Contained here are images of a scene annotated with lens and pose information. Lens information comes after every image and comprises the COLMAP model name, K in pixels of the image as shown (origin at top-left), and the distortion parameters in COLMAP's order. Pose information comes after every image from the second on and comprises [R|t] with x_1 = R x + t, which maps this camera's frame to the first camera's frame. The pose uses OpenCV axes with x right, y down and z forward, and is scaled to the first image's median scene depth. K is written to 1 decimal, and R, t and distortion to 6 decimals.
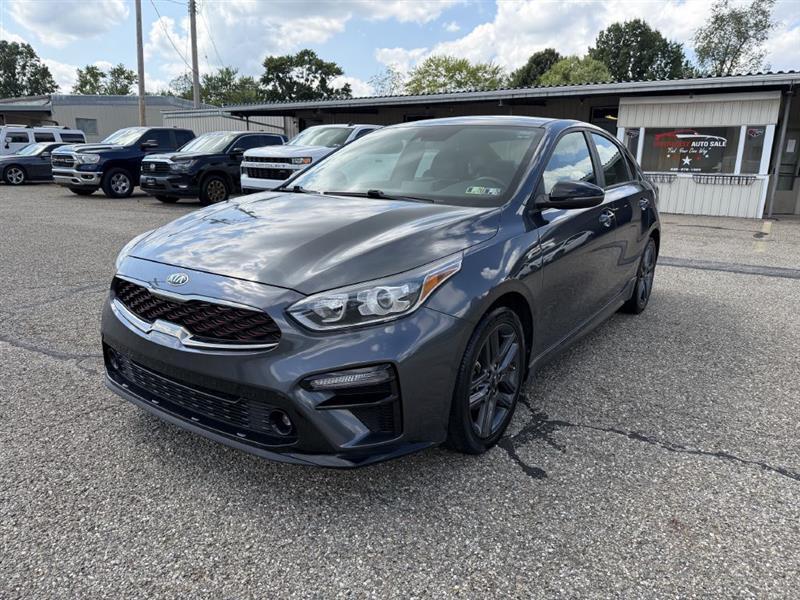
lens RADIAL K [[561.6, 0, 405.4], [0, 561.6, 302.5], [0, 0, 1]] dist [0.004024, -0.018840]
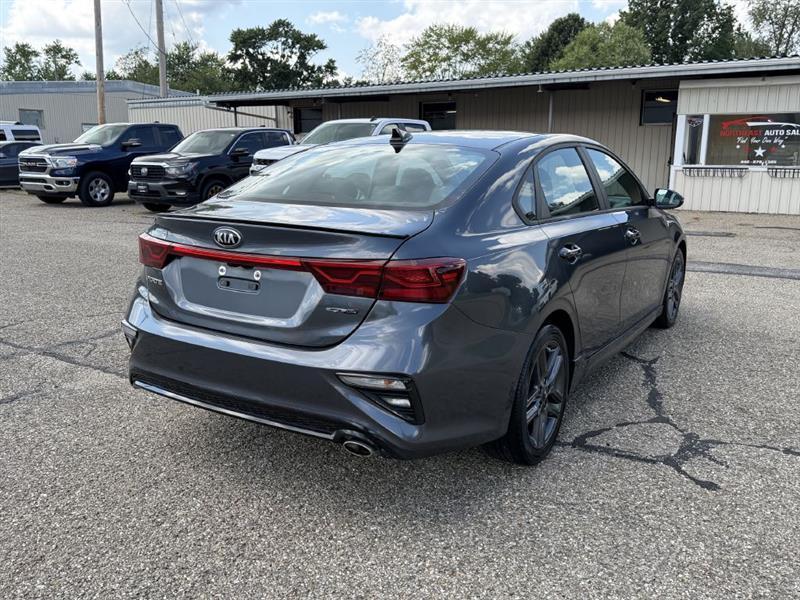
lens RADIAL K [[681.0, 0, 402.2], [0, 681.0, 302.4], [0, 0, 1]] dist [0.051631, -0.093642]
pose [[0.999810, -0.019379, 0.002097, -0.023964], [0.019427, 0.999461, -0.026473, -0.001319], [-0.001583, 0.026509, 0.999647, -0.021186]]
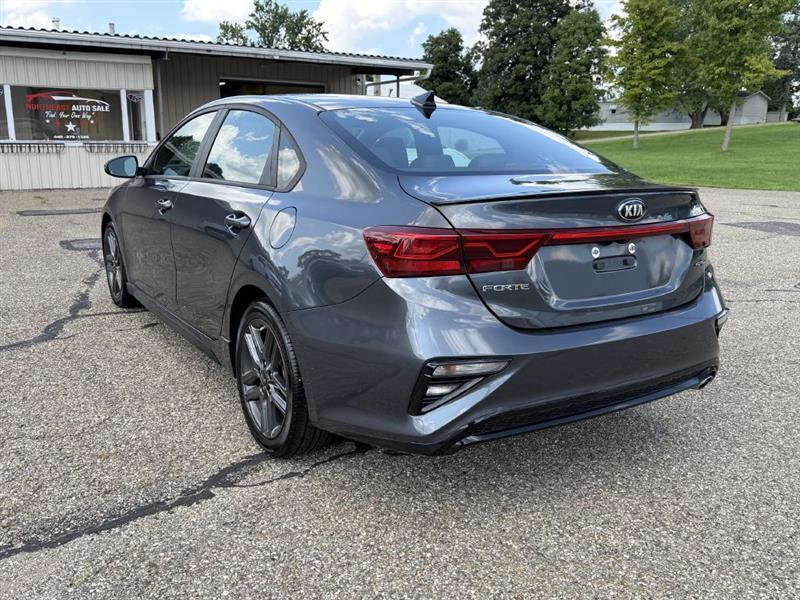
lens RADIAL K [[681.7, 0, 392.1], [0, 681.7, 296.5], [0, 0, 1]] dist [0.054865, -0.101827]
pose [[0.421941, -0.219395, 0.879677, -0.118092], [0.211650, 0.967305, 0.139731, -0.017733], [-0.881573, 0.127225, 0.454580, 0.047876]]
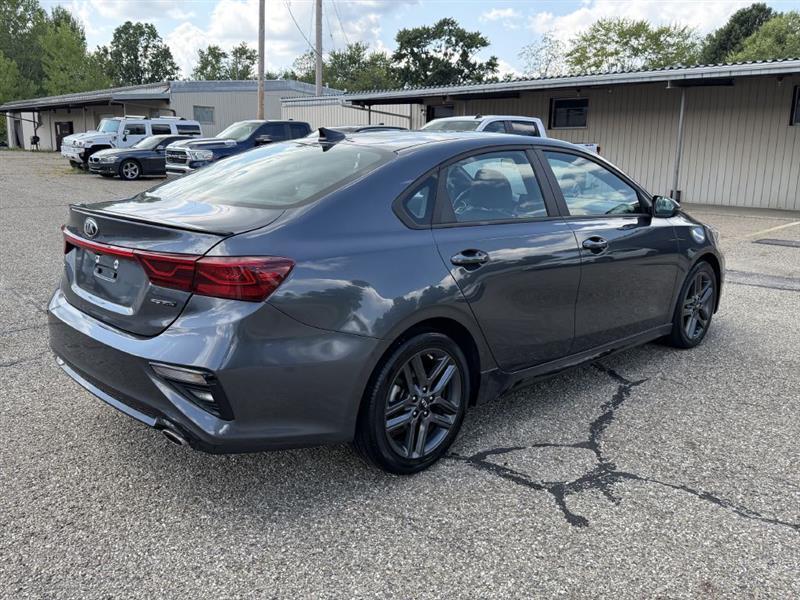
lens RADIAL K [[677.2, 0, 400.0], [0, 677.2, 300.0], [0, 0, 1]] dist [0.060474, -0.102775]
pose [[0.973721, 0.045366, -0.223179, 0.012575], [-0.051371, 0.998455, -0.021175, -0.002572], [0.221874, 0.032083, 0.974547, -0.016117]]
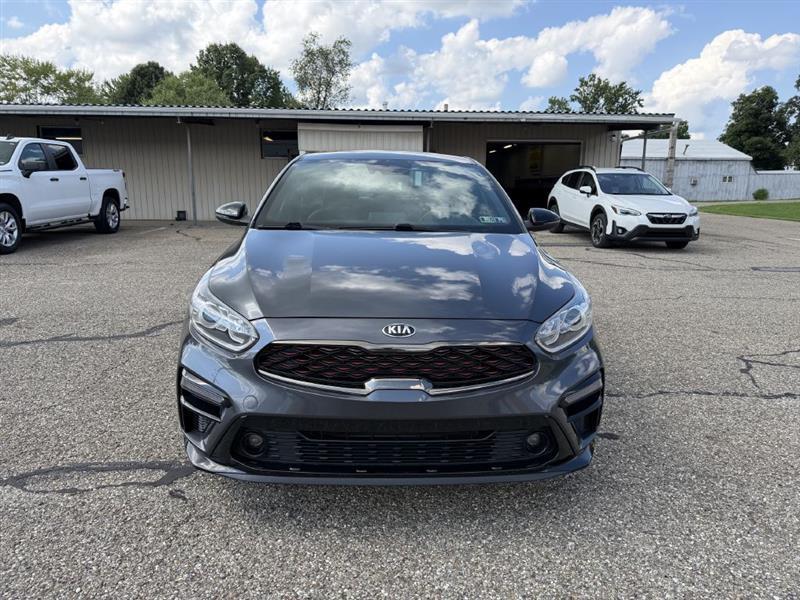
lens RADIAL K [[558.2, 0, 400.0], [0, 558.2, 300.0], [0, 0, 1]] dist [0.032145, -0.046313]
pose [[0.799074, -0.129431, 0.587136, -0.060541], [0.147754, 0.988880, 0.016904, -0.006830], [-0.582794, 0.073244, 0.809312, 0.015216]]
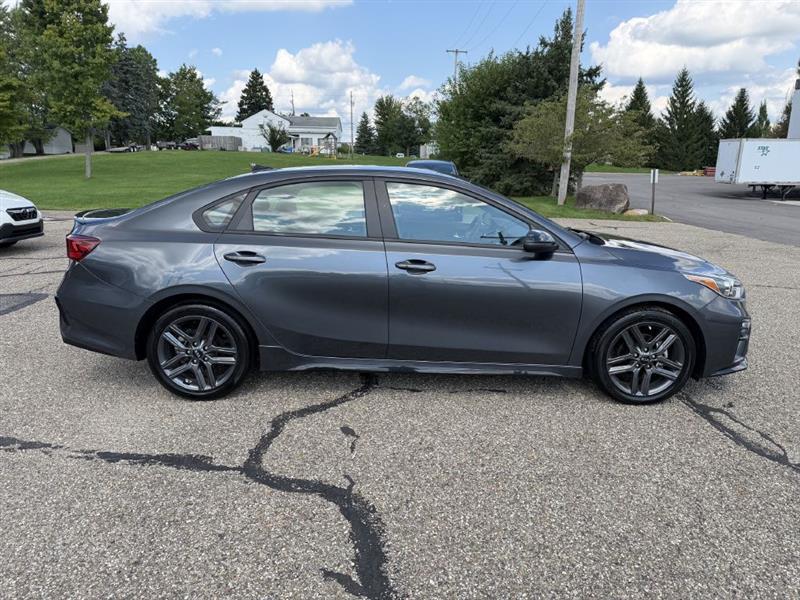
lens RADIAL K [[563.8, 0, 396.3], [0, 563.8, 300.8], [0, 0, 1]] dist [0.040537, -0.058455]
pose [[-0.558663, -0.209966, 0.802378, -0.094278], [0.181753, 0.912919, 0.365439, -0.058488], [-0.809235, 0.349991, -0.471852, 0.190706]]
